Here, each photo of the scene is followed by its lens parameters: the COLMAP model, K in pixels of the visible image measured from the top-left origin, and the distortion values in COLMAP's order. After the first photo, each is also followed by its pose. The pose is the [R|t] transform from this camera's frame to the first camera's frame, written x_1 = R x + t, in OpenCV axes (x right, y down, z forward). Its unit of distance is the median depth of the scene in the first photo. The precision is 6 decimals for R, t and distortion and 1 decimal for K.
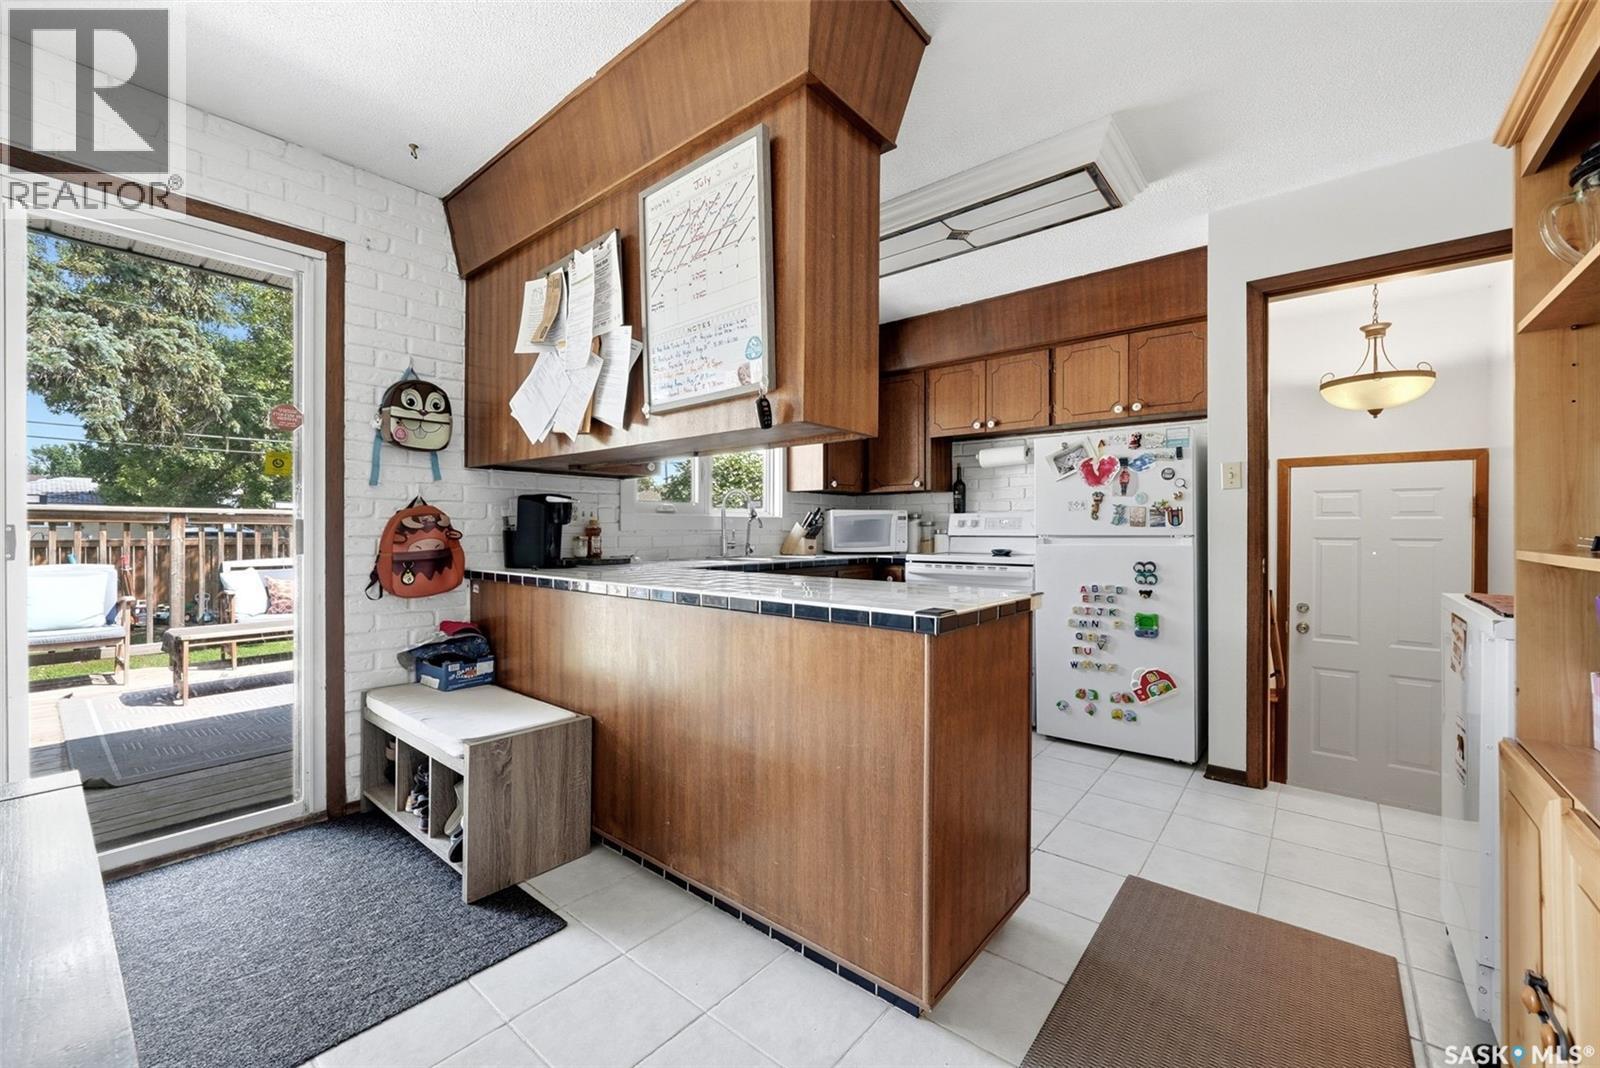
lens RADIAL K [[638.9, 0, 797.1], [0, 638.9, 532.6], [0, 0, 1]] dist [-0.002464, -0.000047]
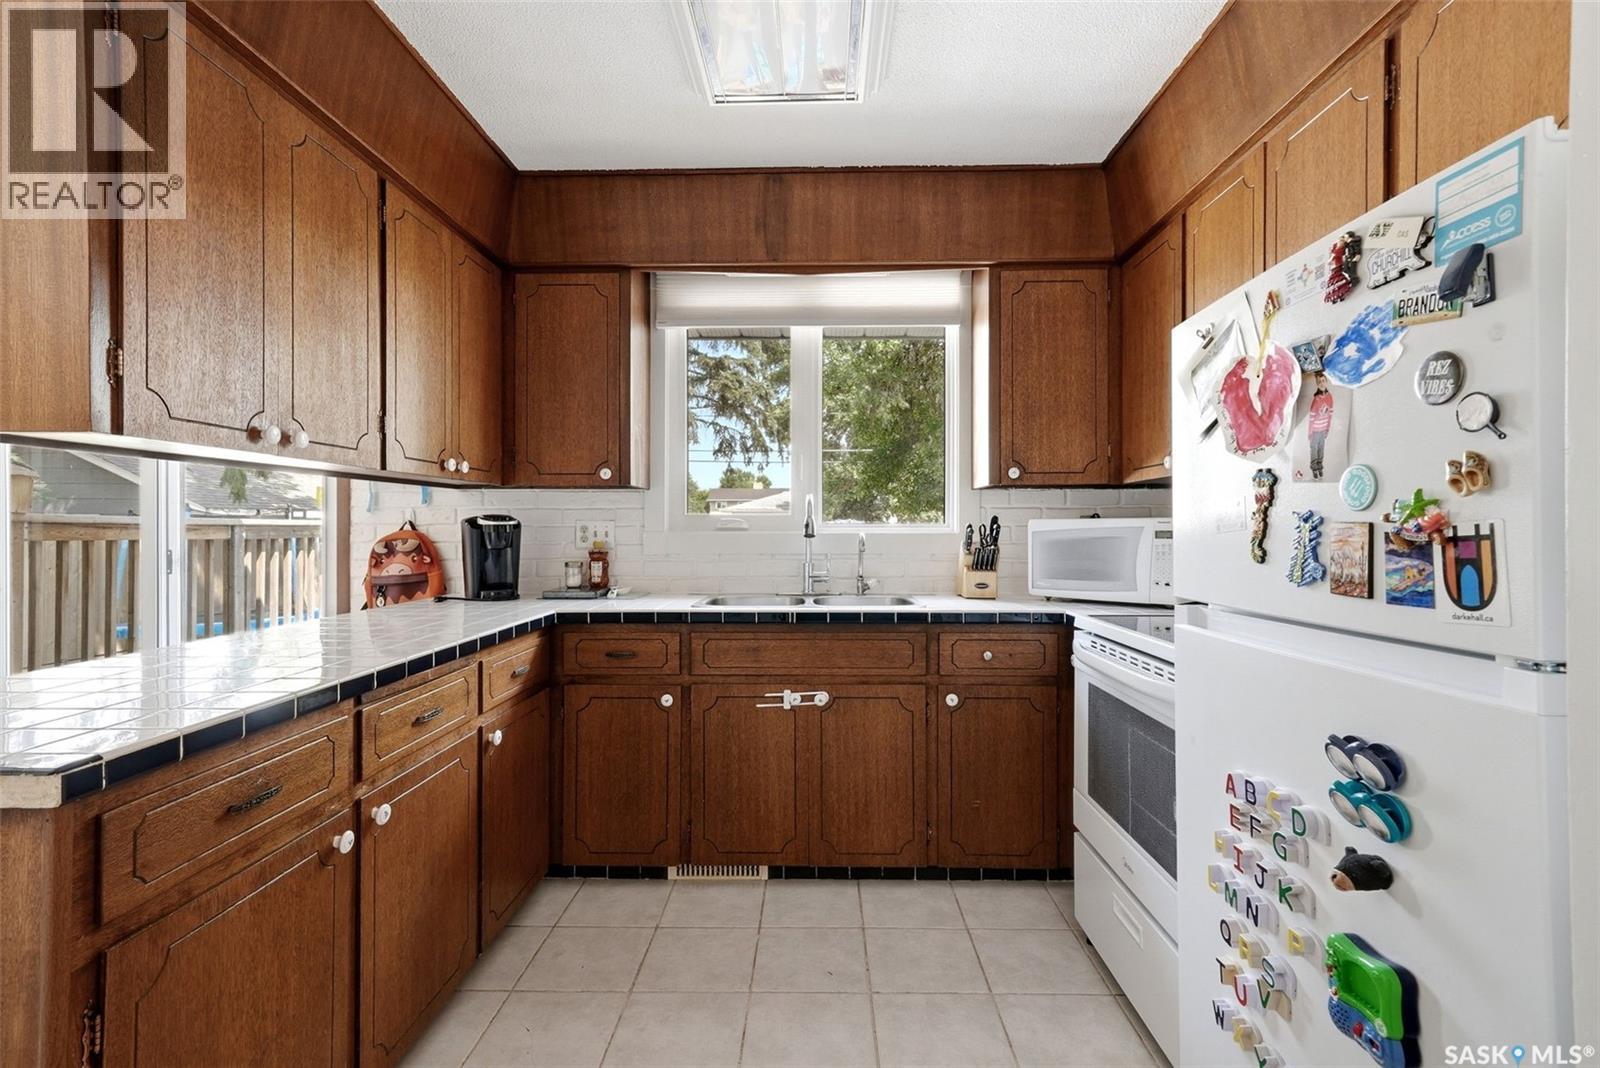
lens RADIAL K [[758.9, 0, 795.6], [0, 758.9, 525.5], [0, 0, 1]] dist [0.004325, 0.000525]
pose [[0.611020, -0.005006, -0.791600, 0.636839], [-0.001168, 0.999973, -0.007226, -0.035599], [0.791615, 0.005340, 0.610997, 0.631087]]
